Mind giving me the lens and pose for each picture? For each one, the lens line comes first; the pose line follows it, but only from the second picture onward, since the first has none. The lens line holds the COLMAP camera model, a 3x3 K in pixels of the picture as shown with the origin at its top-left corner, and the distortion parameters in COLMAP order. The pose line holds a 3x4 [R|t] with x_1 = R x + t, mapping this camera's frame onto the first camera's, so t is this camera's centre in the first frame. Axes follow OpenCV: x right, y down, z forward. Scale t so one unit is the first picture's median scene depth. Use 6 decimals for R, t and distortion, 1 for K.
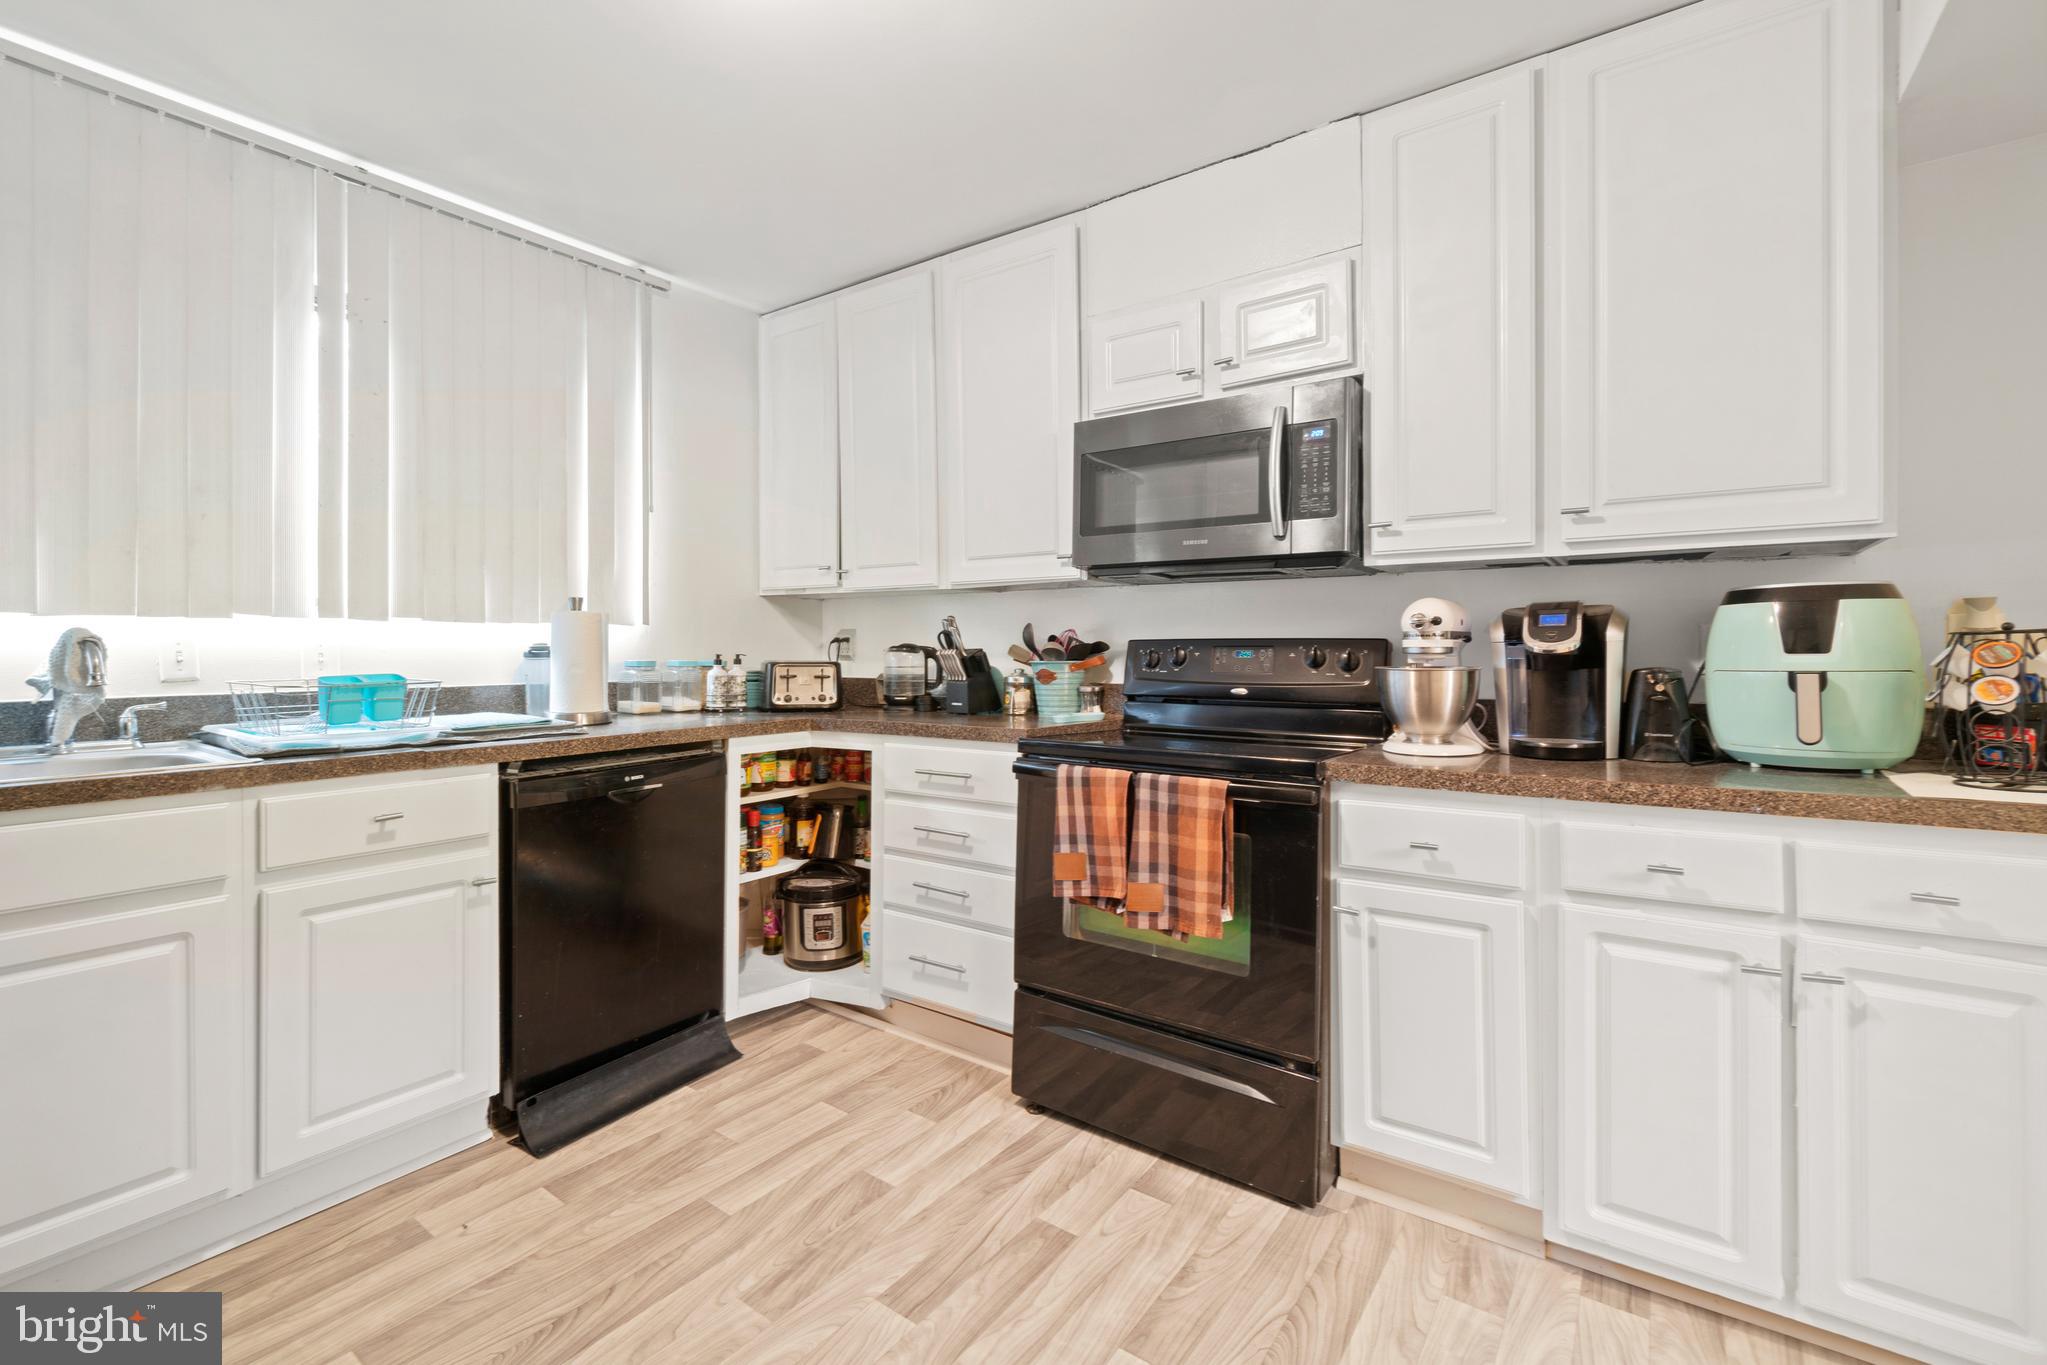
lens RADIAL K [[890.2, 0, 1013.0], [0, 890.2, 643.7], [0, 0, 1]] dist [-0.000889, -0.000138]
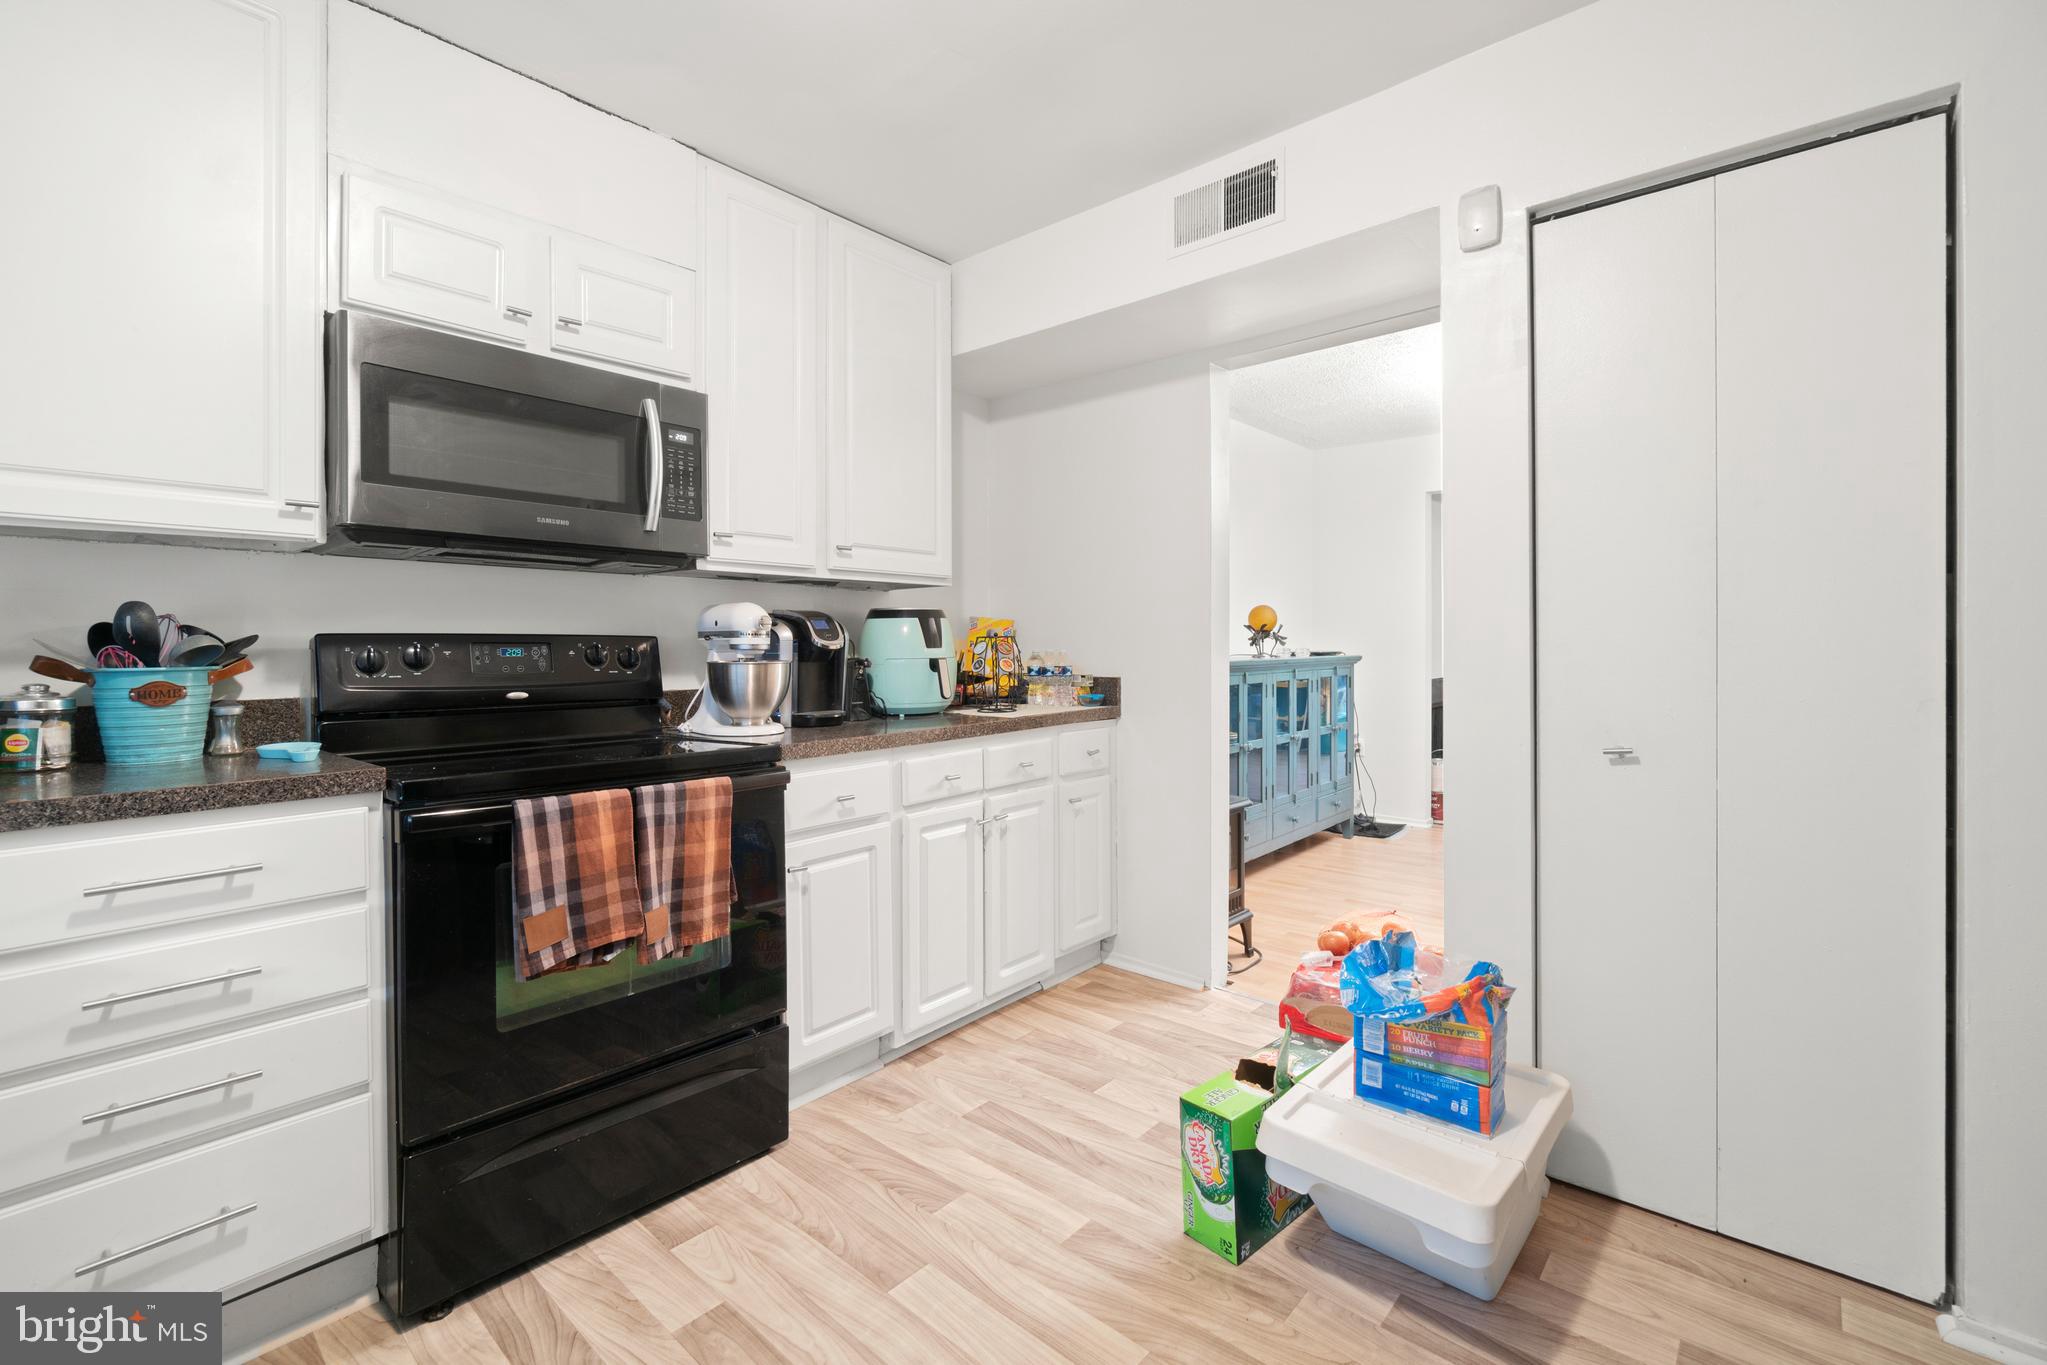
lens RADIAL K [[890.2, 0, 1013.0], [0, 890.2, 643.7], [0, 0, 1]] dist [-0.000889, -0.000138]
pose [[0.097884, 0.001450, 0.995197, -0.707694], [-0.004193, 0.999991, -0.001044, 0.003036], [-0.995189, -0.004071, 0.097889, 0.559652]]
